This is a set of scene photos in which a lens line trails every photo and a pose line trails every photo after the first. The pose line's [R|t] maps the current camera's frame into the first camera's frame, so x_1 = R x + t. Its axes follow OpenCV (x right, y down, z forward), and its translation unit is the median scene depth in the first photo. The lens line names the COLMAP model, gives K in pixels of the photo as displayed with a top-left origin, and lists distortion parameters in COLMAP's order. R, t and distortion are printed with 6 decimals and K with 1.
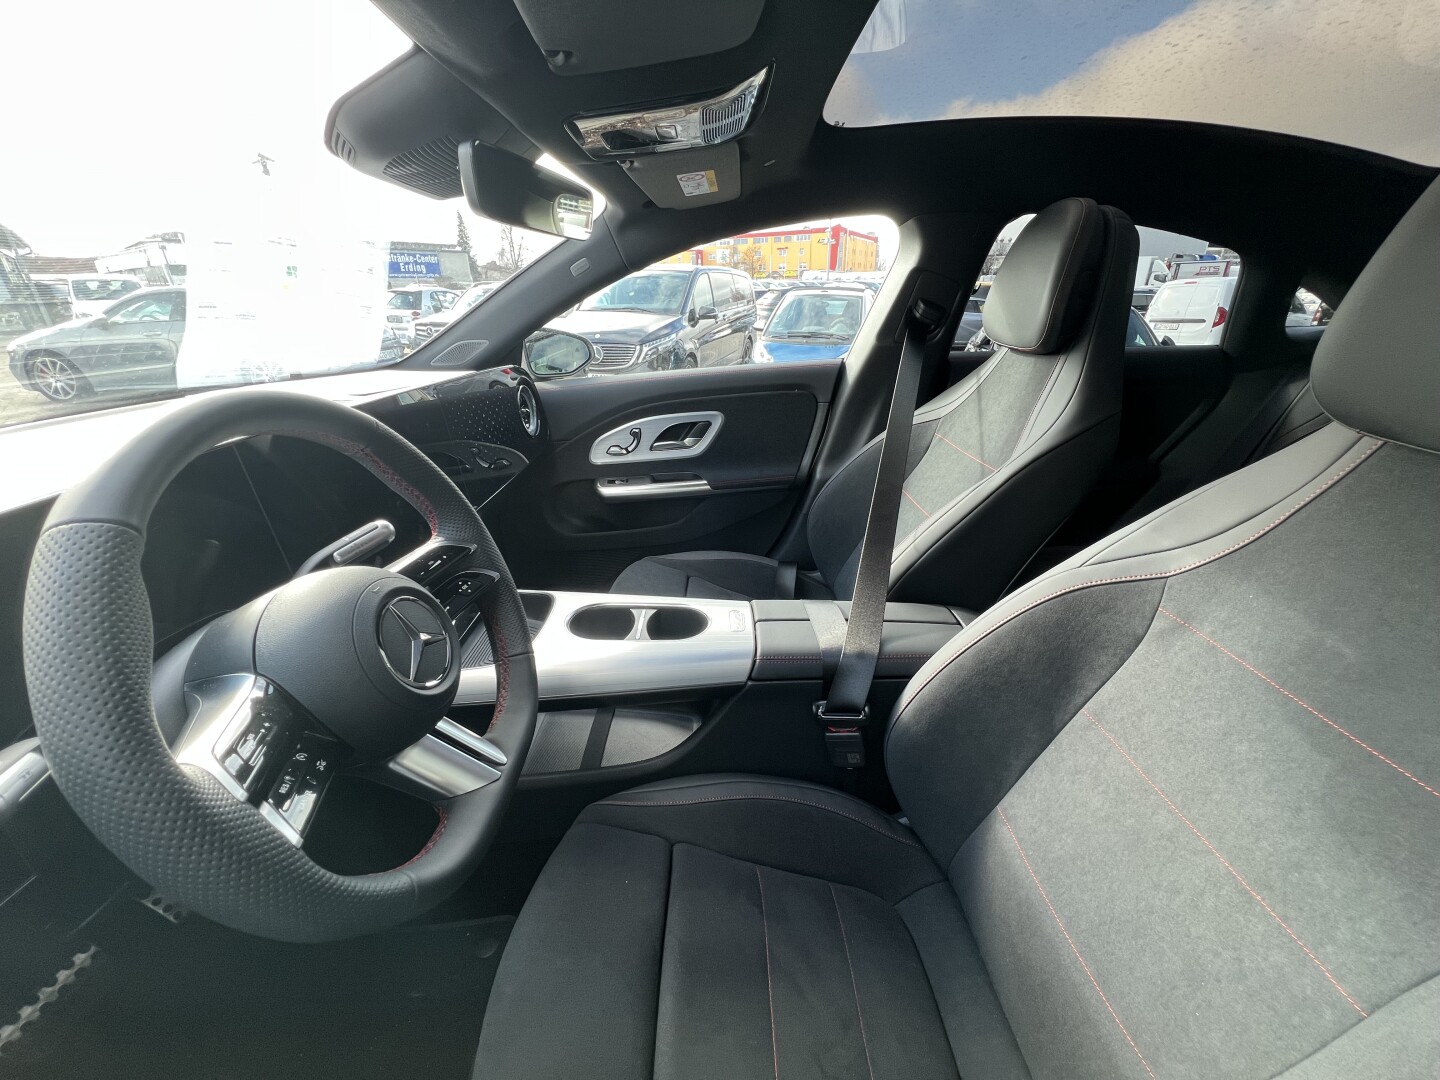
lens RADIAL K [[568.9, 0, 716.4], [0, 568.9, 545.7], [0, 0, 1]] dist [0.001575, 0.000010]
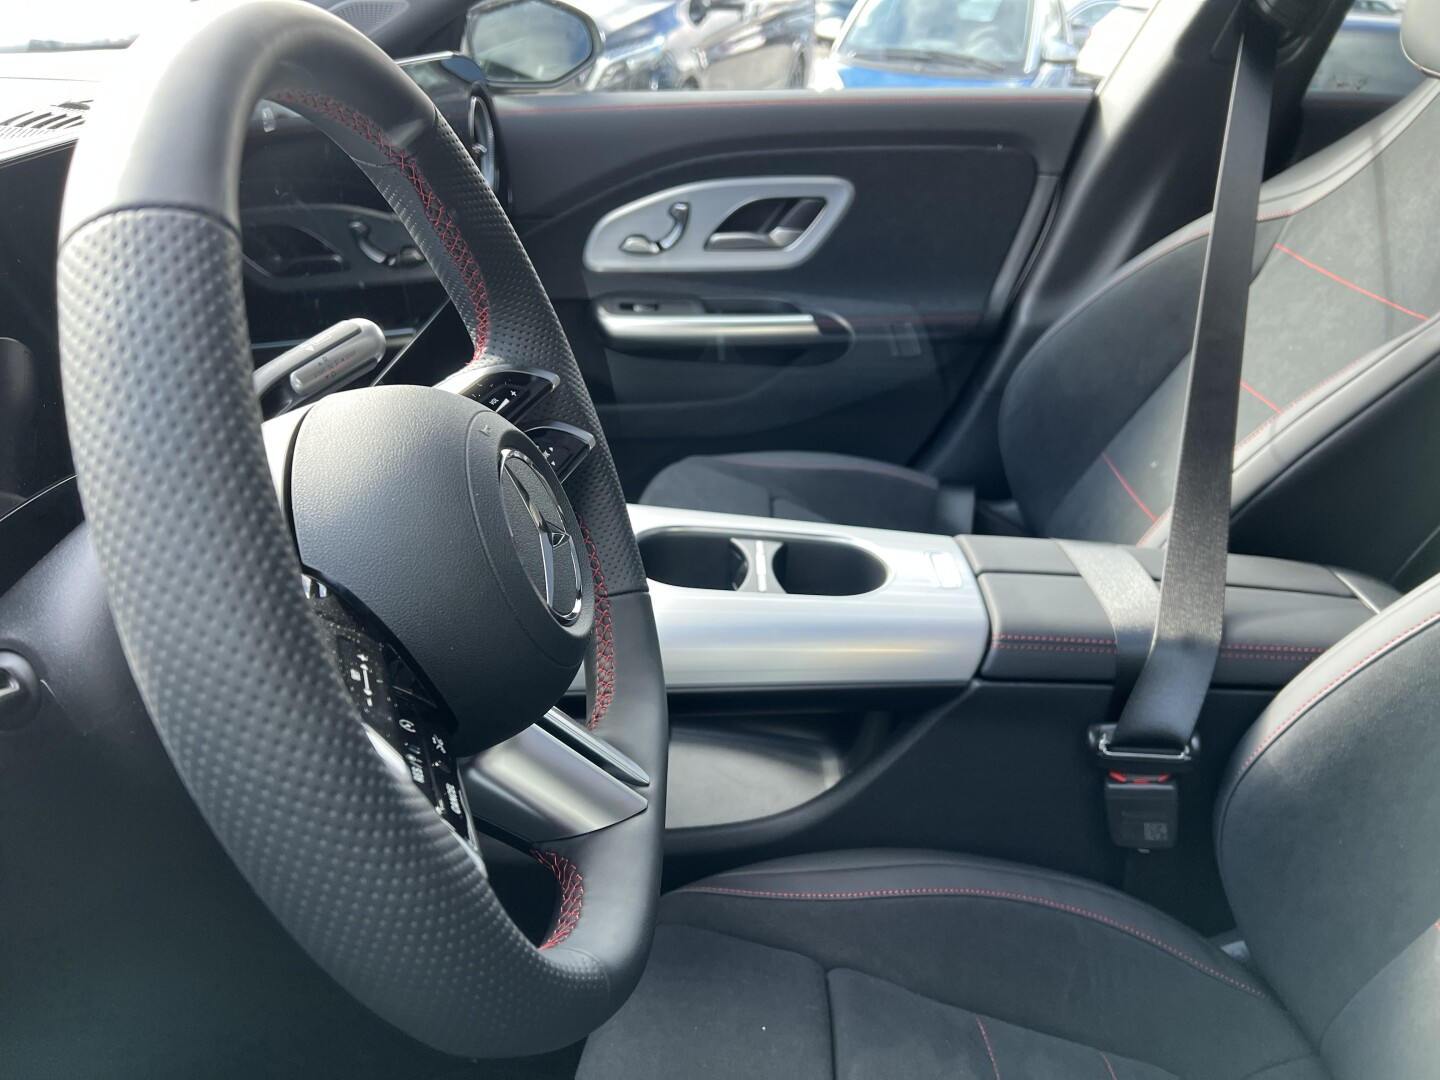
lens RADIAL K [[1080.7, 0, 721.8], [0, 1080.7, 546.8], [0, 0, 1]] dist [0.052976, -0.076490]
pose [[0.998030, 0.053055, 0.033477, -0.124920], [-0.055342, 0.995900, 0.071552, 0.030947], [-0.029543, -0.073264, 0.996875, 0.002206]]
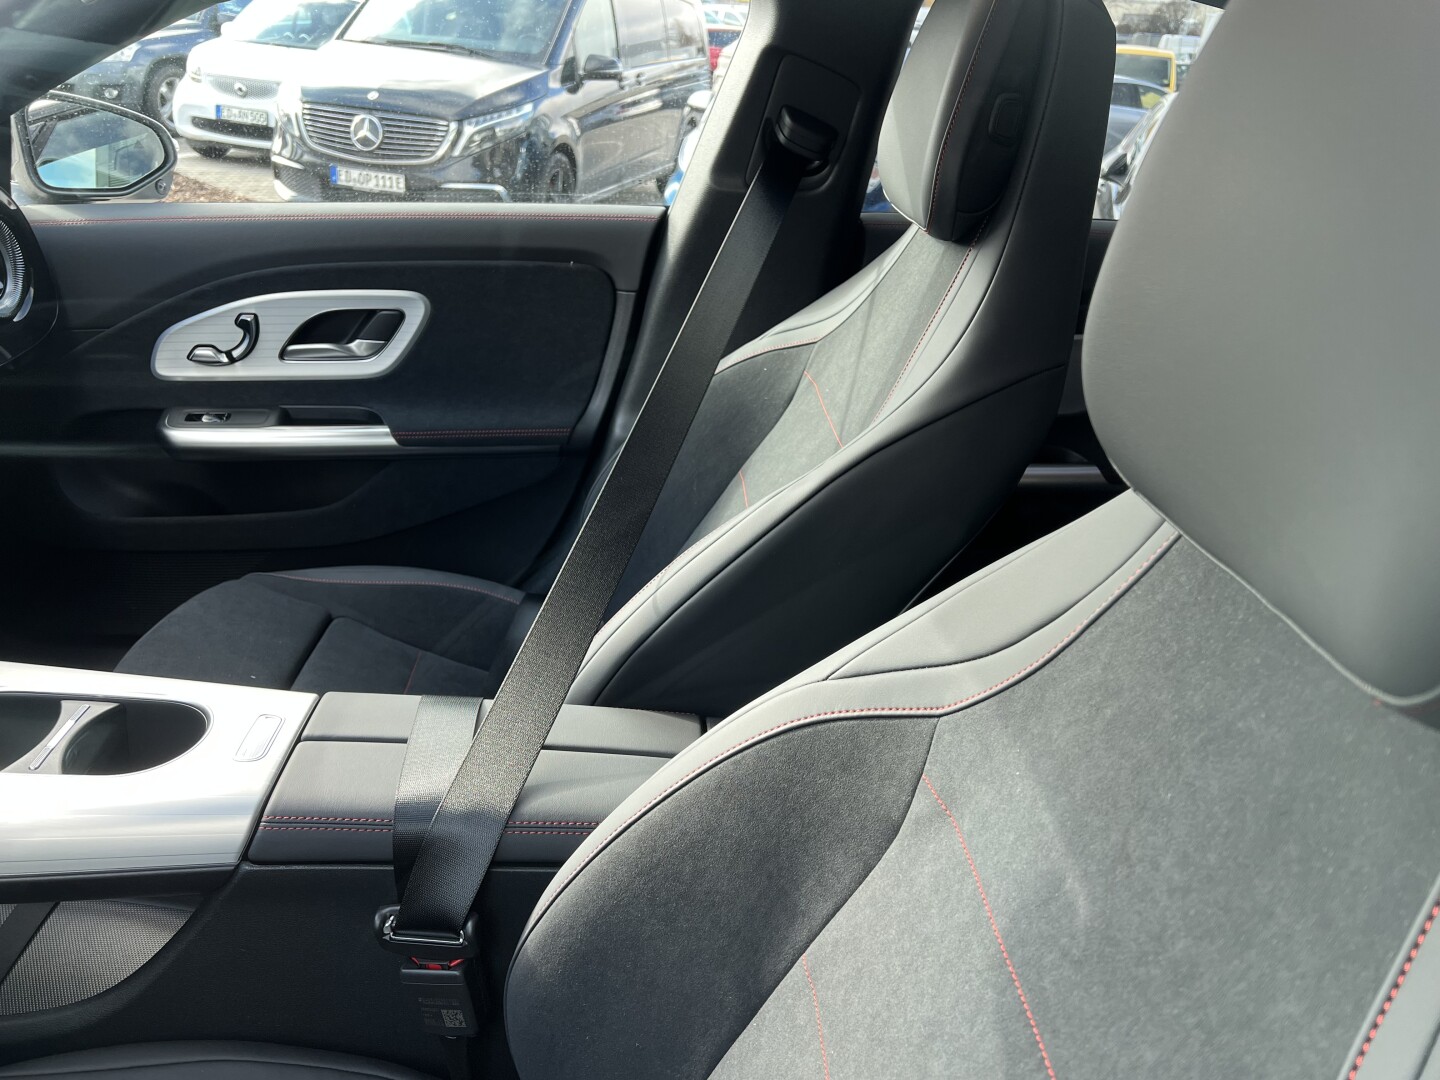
lens RADIAL K [[1094.2, 0, 724.0], [0, 1094.2, 541.7], [0, 0, 1]] dist [0.057212, -0.063876]
pose [[0.995956, 0.055017, 0.071024, 0.223651], [-0.056403, 0.998252, 0.017656, -0.049109], [-0.069929, -0.021591, 0.997318, 0.001189]]
